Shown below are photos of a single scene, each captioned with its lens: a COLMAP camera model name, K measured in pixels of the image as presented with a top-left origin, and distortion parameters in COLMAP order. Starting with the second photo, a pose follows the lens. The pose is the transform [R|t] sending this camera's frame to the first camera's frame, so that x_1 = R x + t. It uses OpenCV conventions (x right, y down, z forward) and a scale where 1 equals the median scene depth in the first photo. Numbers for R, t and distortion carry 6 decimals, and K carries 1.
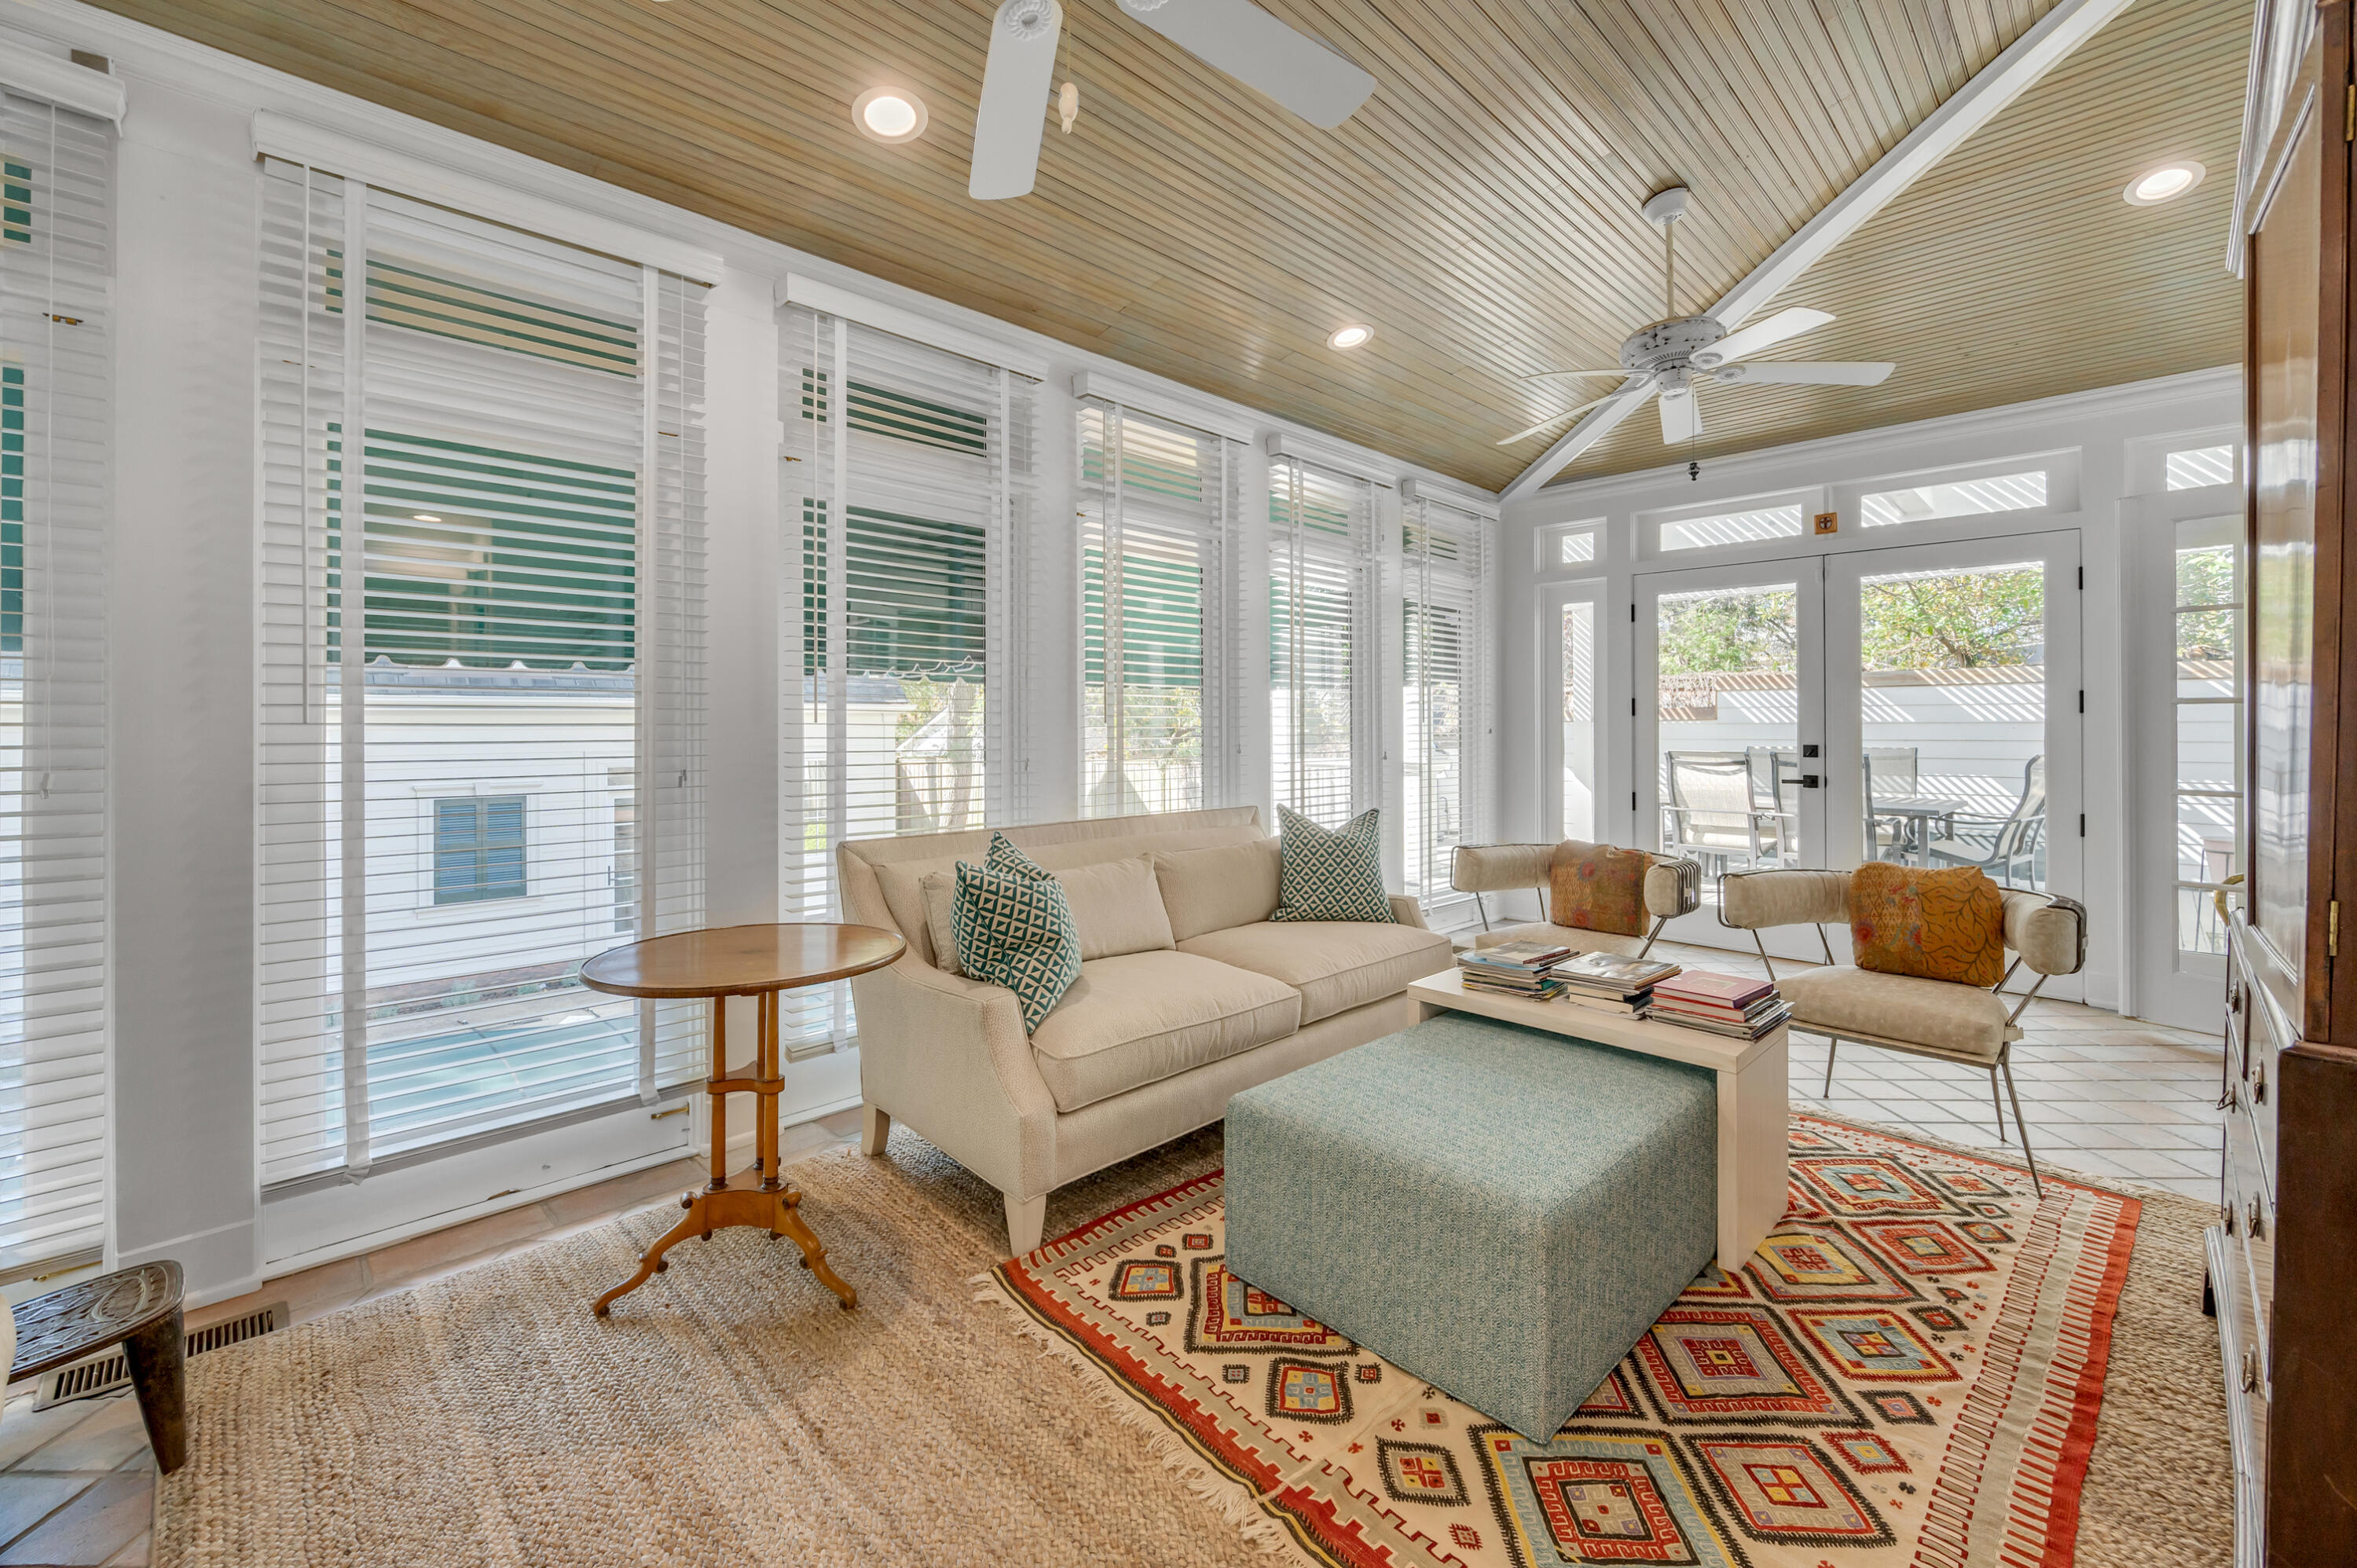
lens RADIAL K [[985.6, 0, 1172.9], [0, 985.6, 724.2], [0, 0, 1]] dist [-0.000804, -0.000094]
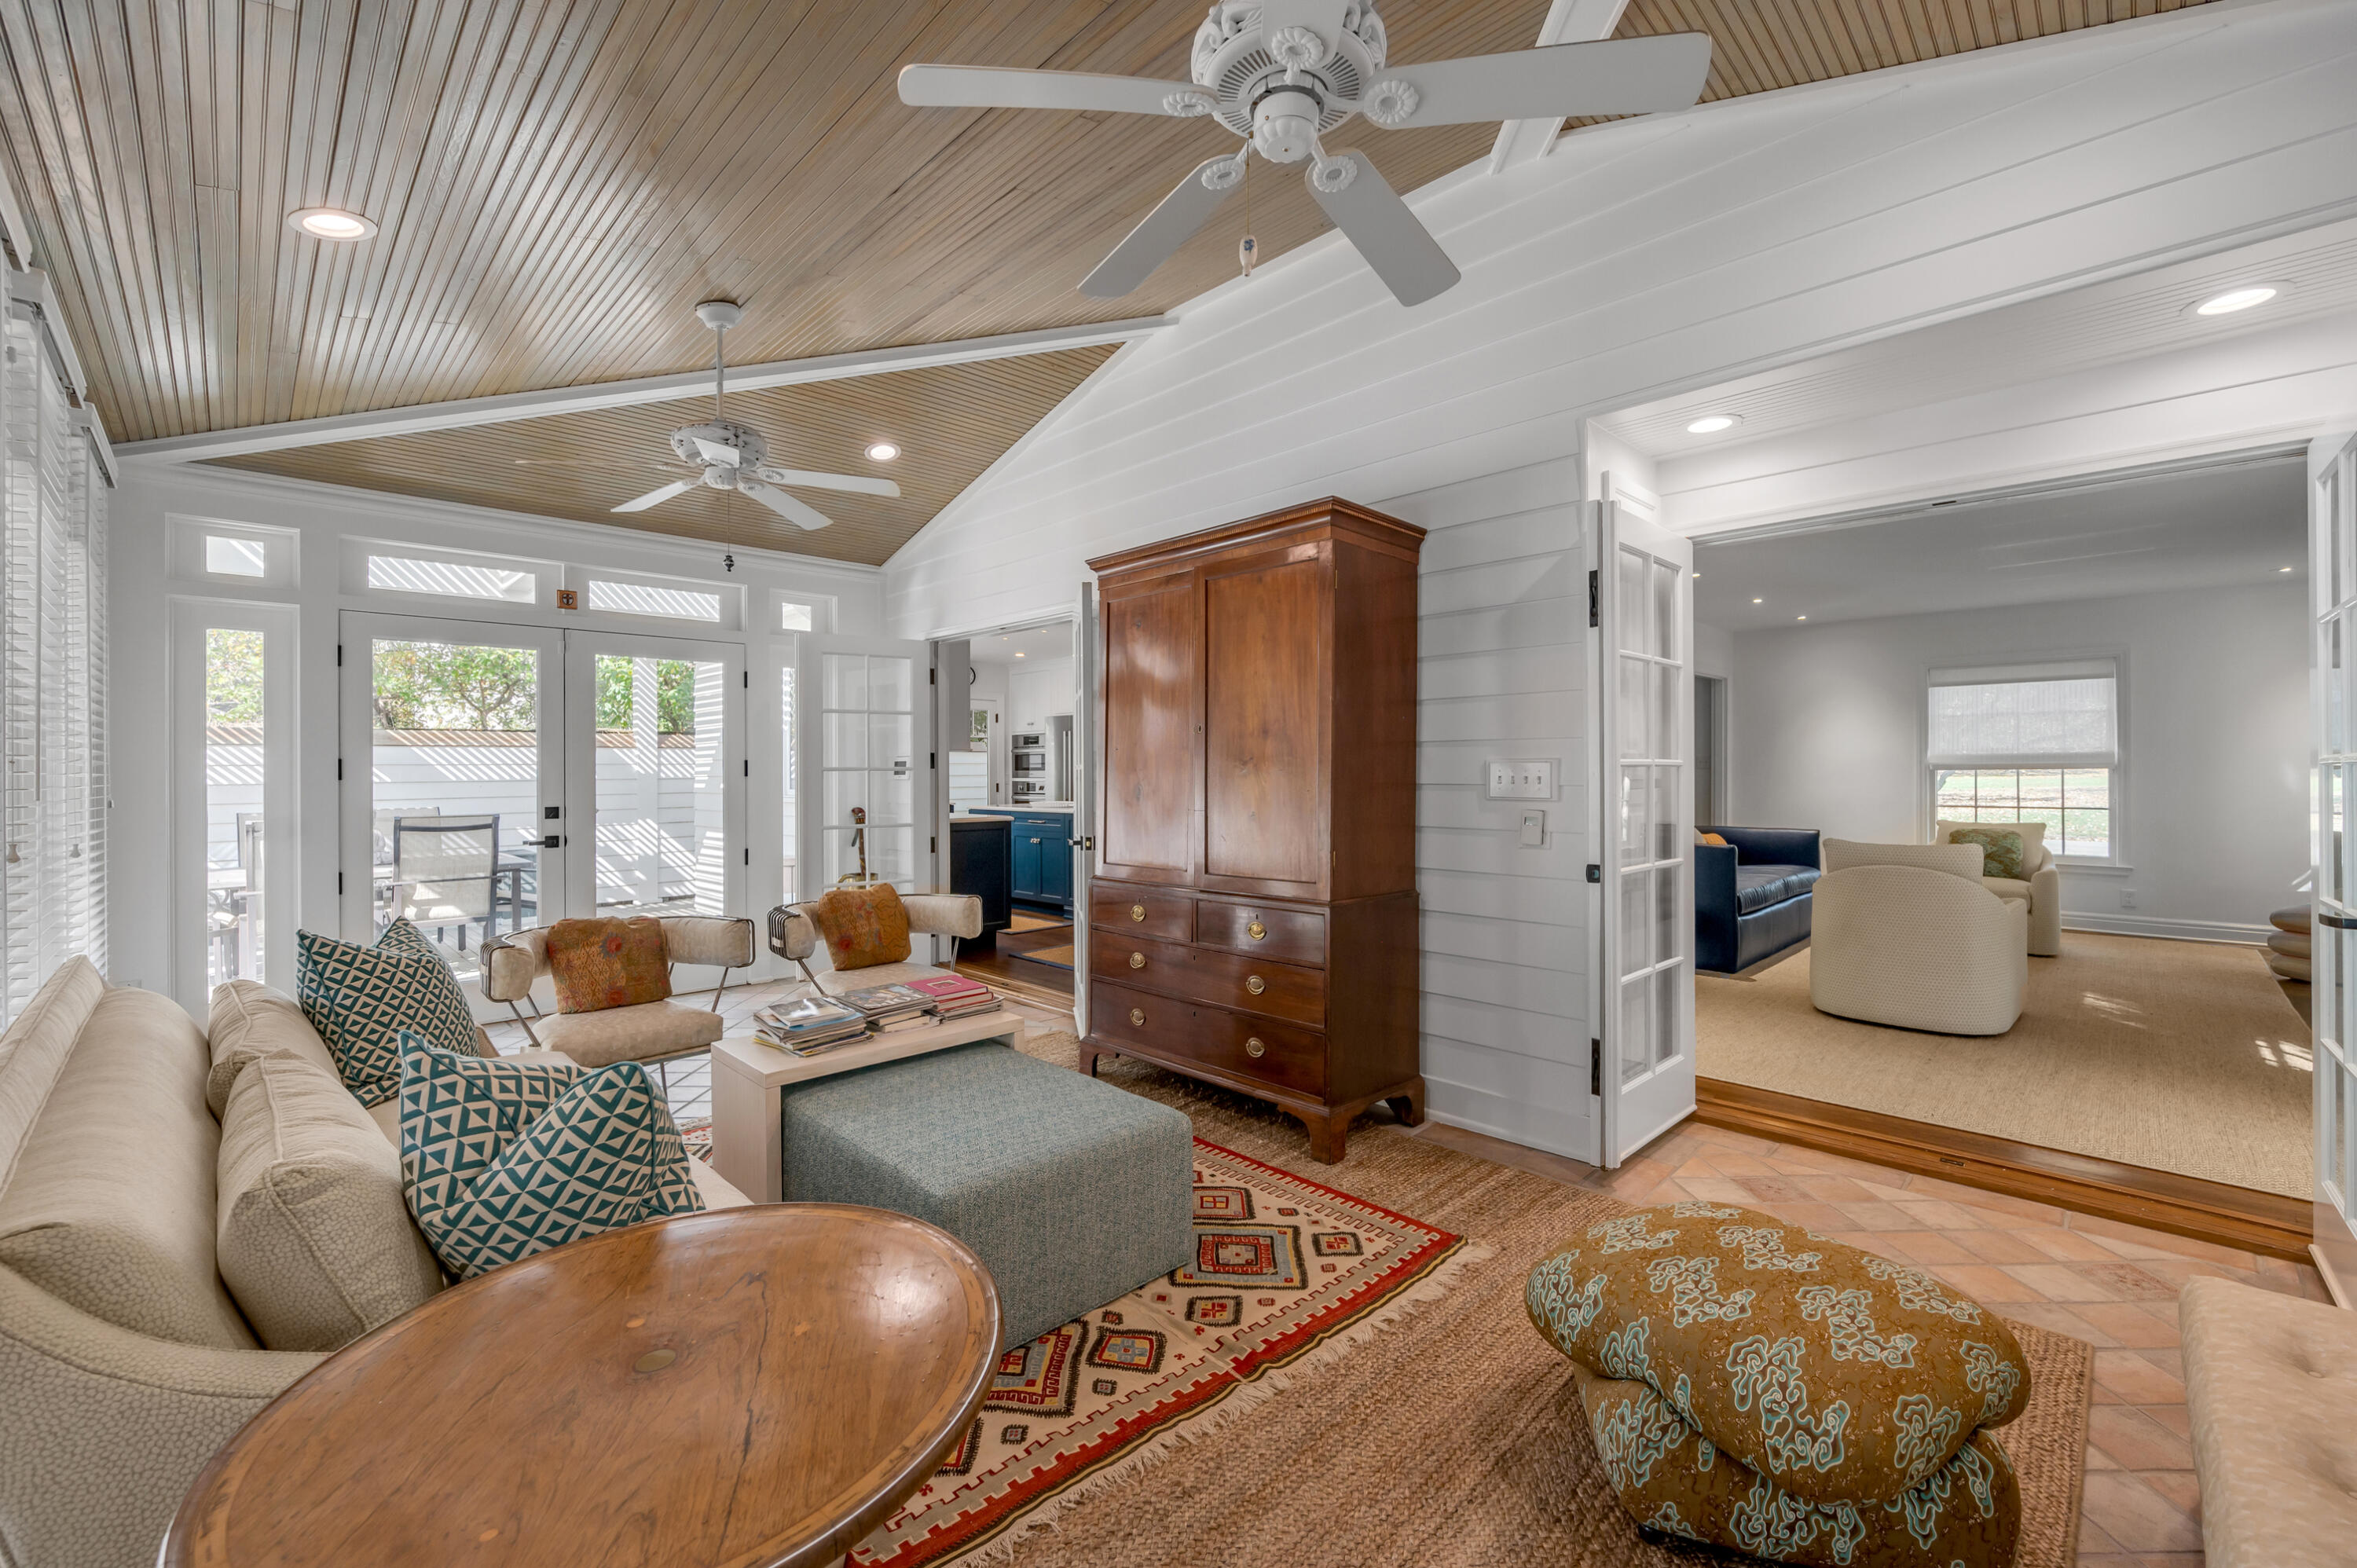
lens RADIAL K [[946.8, 0, 1182.0], [0, 946.8, 773.7], [0, 0, 1]] dist [-0.002193, 0.000092]
pose [[-0.000772, -0.001456, 0.999999, -0.940271], [0.005852, 0.999982, 0.001460, -0.030569], [-0.999983, 0.005853, -0.000763, 0.854843]]
